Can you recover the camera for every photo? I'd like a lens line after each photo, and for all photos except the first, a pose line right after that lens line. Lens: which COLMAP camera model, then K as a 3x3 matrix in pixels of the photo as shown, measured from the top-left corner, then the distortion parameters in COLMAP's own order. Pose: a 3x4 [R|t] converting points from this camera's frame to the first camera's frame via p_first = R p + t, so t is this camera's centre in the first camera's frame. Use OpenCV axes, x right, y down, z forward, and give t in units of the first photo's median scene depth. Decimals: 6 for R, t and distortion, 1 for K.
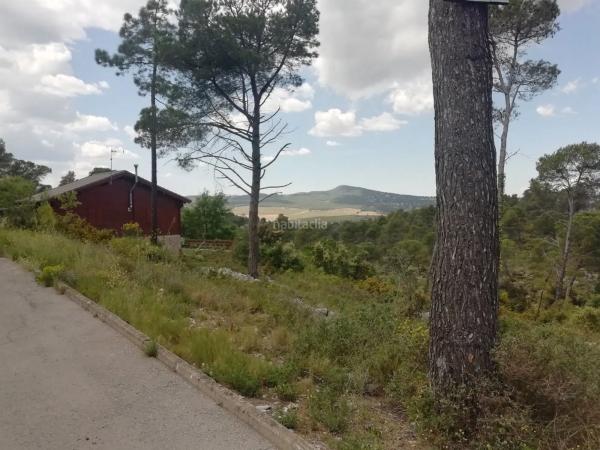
lens RADIAL K [[435.9, 0, 308.1], [0, 435.9, 223.3], [0, 0, 1]] dist [0.055803, -0.036869]
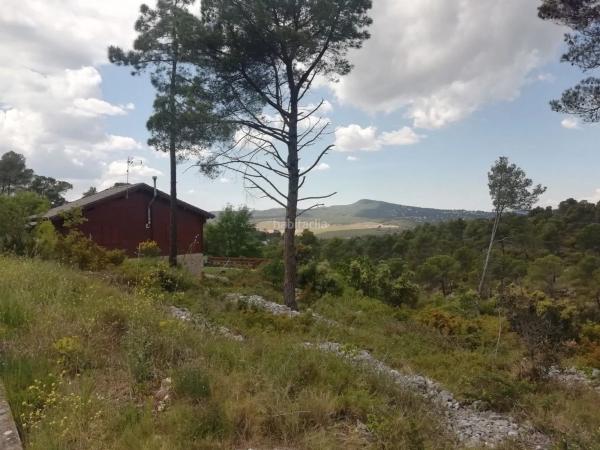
lens RADIAL K [[435.9, 0, 311.6], [0, 435.9, 226.4], [0, 0, 1]] dist [0.055803, -0.036869]
pose [[0.999152, -0.007981, -0.040387, -0.040245], [0.006917, 0.999627, -0.026426, -0.005505], [0.040583, 0.026125, 0.998835, 0.137848]]
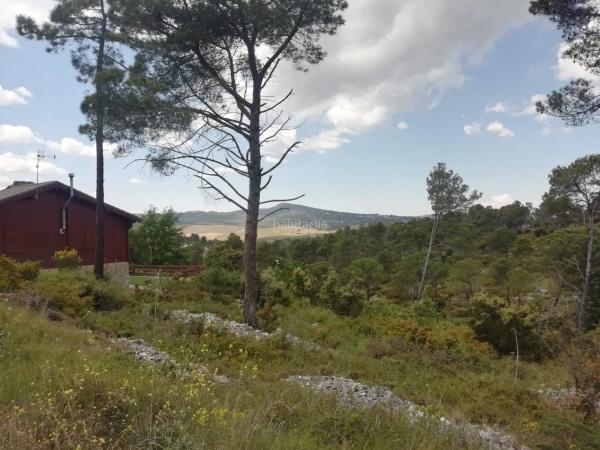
lens RADIAL K [[435.9, 0, 306.2], [0, 435.9, 225.8], [0, 0, 1]] dist [0.055803, -0.036869]
pose [[0.991162, -0.006989, 0.132474, -0.102351], [0.011562, 0.999362, -0.033786, -0.012007], [-0.132154, 0.035019, 0.990610, 0.212266]]
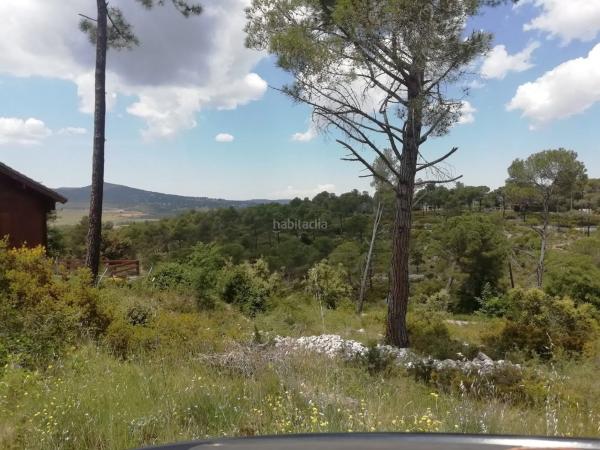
lens RADIAL K [[435.9, 0, 297.7], [0, 435.9, 220.0], [0, 0, 1]] dist [0.055803, -0.036869]
pose [[0.873629, -0.002481, 0.486586, -0.391661], [0.006488, 0.999957, -0.006552, -0.025280], [-0.486549, 0.008881, 0.873608, 0.471402]]
